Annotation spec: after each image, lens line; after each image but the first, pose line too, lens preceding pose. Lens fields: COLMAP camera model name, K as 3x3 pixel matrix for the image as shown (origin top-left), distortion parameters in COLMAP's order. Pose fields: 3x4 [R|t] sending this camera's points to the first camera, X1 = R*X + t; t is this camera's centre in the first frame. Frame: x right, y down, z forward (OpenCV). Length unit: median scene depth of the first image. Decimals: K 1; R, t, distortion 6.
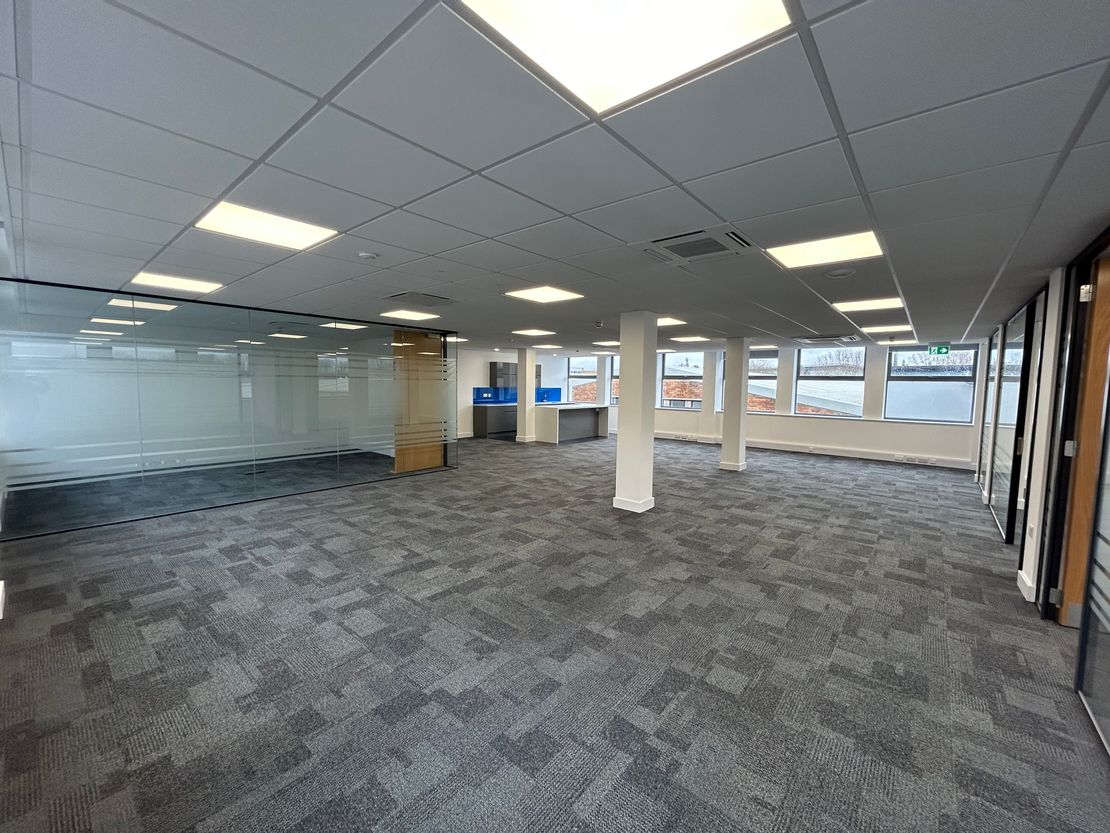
lens RADIAL K [[446.1, 0, 546.3], [0, 446.1, 417.3], [0, 0, 1]] dist [-0.004134, 0.000543]
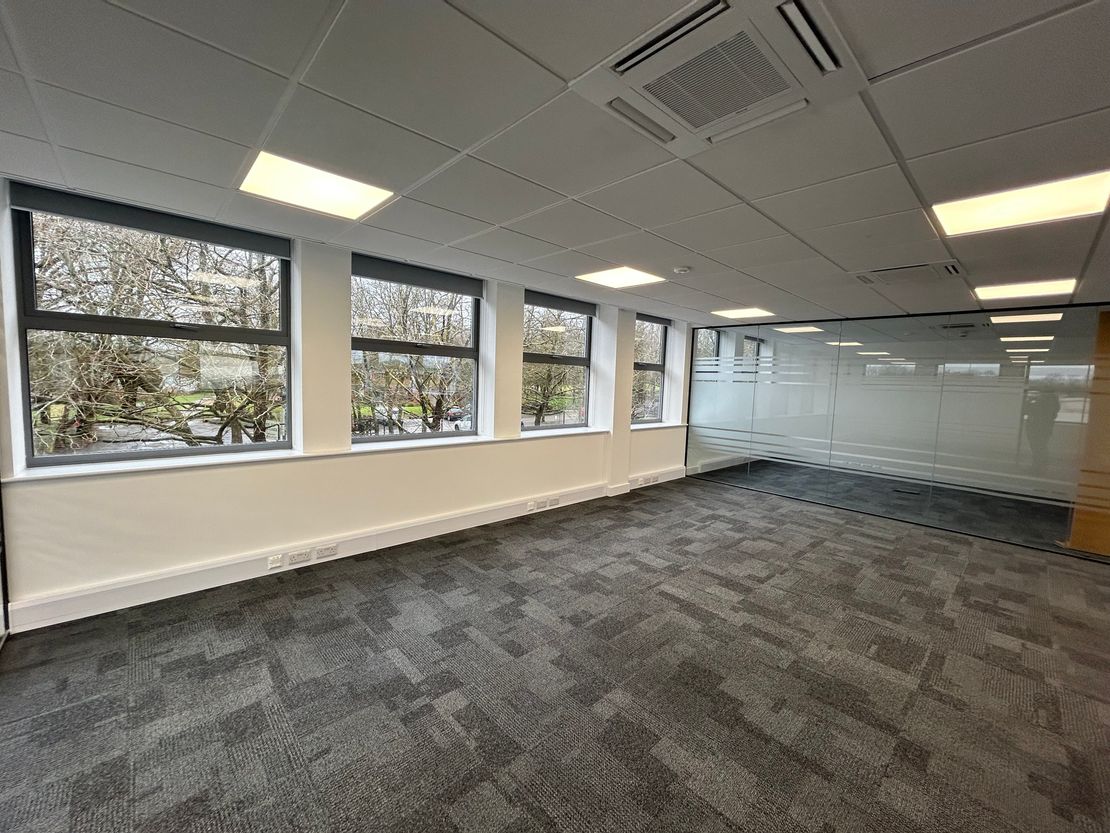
lens RADIAL K [[446.1, 0, 562.7], [0, 446.1, 417.4], [0, 0, 1]] dist [-0.004134, 0.000543]
pose [[-0.090682, 0.068282, -0.993536, 0.614419], [-0.115956, 0.990137, 0.078632, -0.036230], [0.989106, 0.122337, -0.081870, 0.667269]]
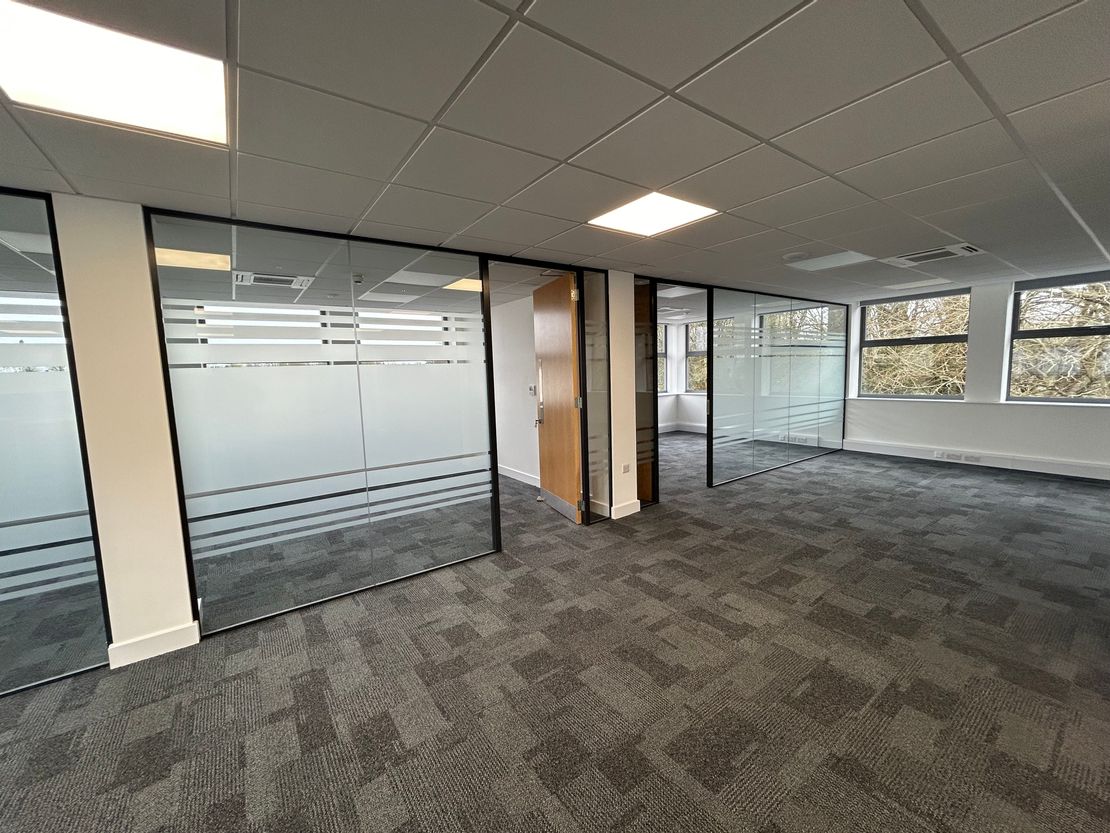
lens RADIAL K [[446.1, 0, 553.9], [0, 446.1, 417.1], [0, 0, 1]] dist [-0.004134, 0.000543]
pose [[-0.974043, -0.004980, 0.226306, 0.863067], [0.037536, 0.982364, 0.183175, -0.124781], [-0.223227, 0.186915, -0.956678, 1.977684]]
